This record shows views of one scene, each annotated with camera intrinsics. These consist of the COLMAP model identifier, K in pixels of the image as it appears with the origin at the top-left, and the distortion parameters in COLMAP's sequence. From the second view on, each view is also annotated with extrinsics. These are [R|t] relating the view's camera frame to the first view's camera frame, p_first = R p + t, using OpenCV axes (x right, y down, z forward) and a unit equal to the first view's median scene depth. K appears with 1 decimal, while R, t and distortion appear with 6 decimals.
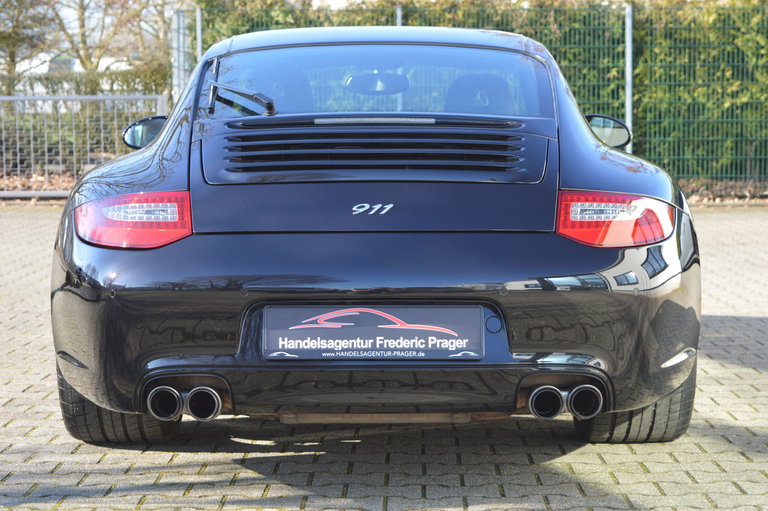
lens RADIAL K [[1668.1, 0, 383.8], [0, 1668.1, 255.2], [0, 0, 1]] dist [0.063892, 0.000000]
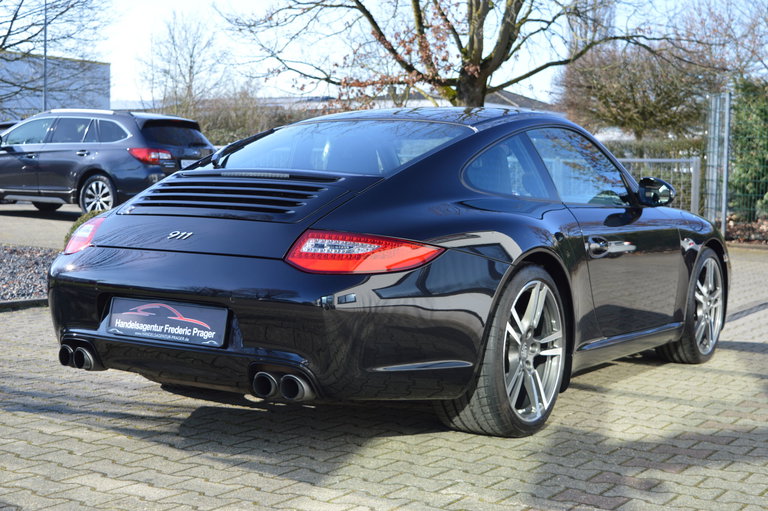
lens RADIAL K [[1240.0, 0, 383.9], [0, 1240.0, 256.1], [0, 0, 1]] dist [0.023405, 0.000000]
pose [[0.835530, 0.060195, -0.546138, 0.715325], [-0.069604, 0.997569, 0.003466, -0.025531], [0.545019, 0.035117, 0.837688, 0.207713]]
